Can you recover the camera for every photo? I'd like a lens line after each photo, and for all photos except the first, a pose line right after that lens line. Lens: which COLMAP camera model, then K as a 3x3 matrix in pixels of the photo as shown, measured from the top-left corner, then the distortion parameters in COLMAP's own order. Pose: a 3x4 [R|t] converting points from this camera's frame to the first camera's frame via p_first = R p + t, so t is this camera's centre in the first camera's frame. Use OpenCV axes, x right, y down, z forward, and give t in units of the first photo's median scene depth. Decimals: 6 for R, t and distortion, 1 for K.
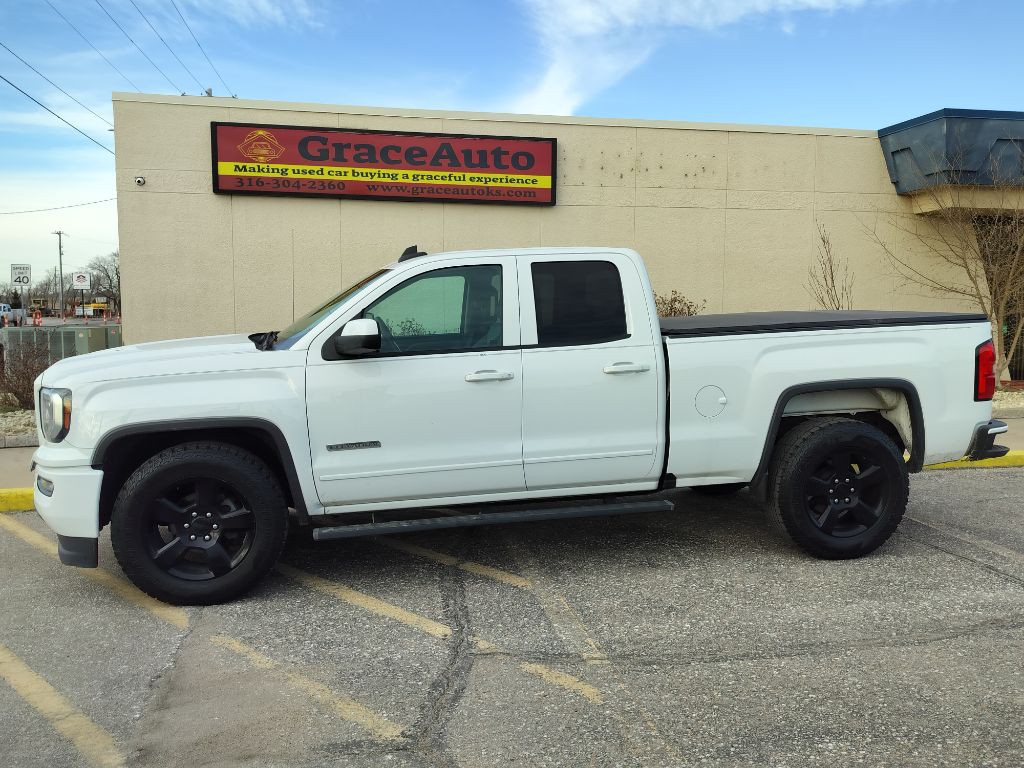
lens RADIAL K [[845.8, 0, 516.1], [0, 845.8, 386.2], [0, 0, 1]] dist [0.080077, -0.114104]
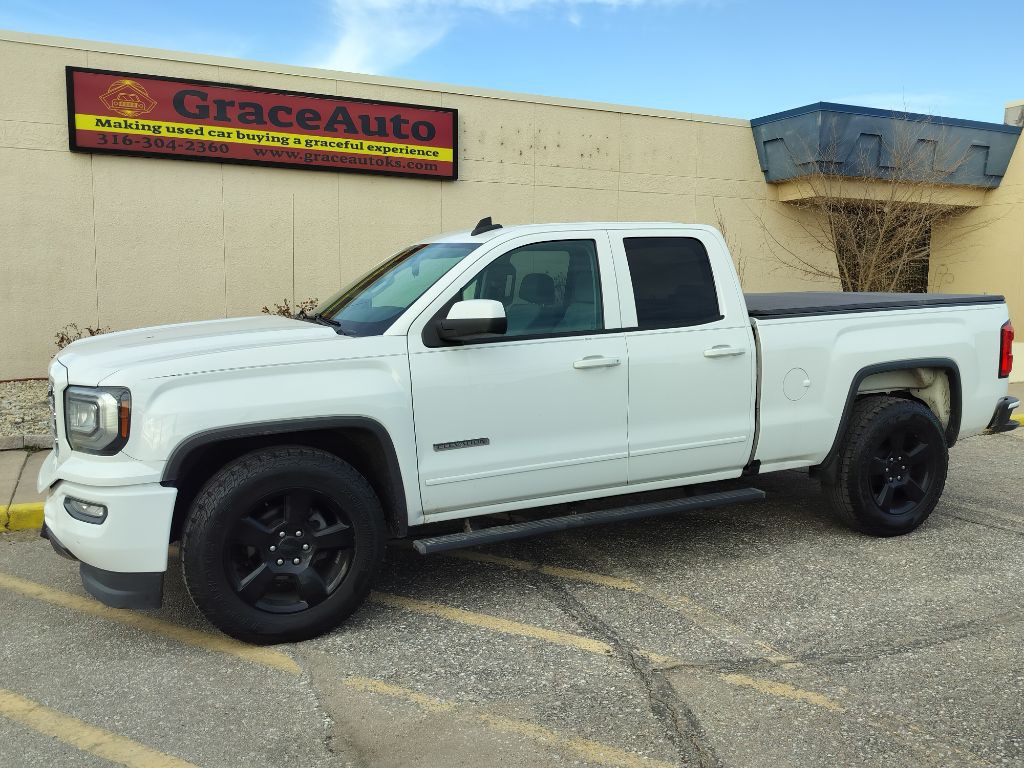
lens RADIAL K [[853.8, 0, 520.4], [0, 853.8, 382.7], [0, 0, 1]] dist [0.076196, -0.105999]
pose [[0.968826, -0.021937, 0.246771, -0.135126], [0.017609, 0.999650, 0.019732, -0.003793], [-0.247117, -0.014771, 0.968873, 0.050355]]
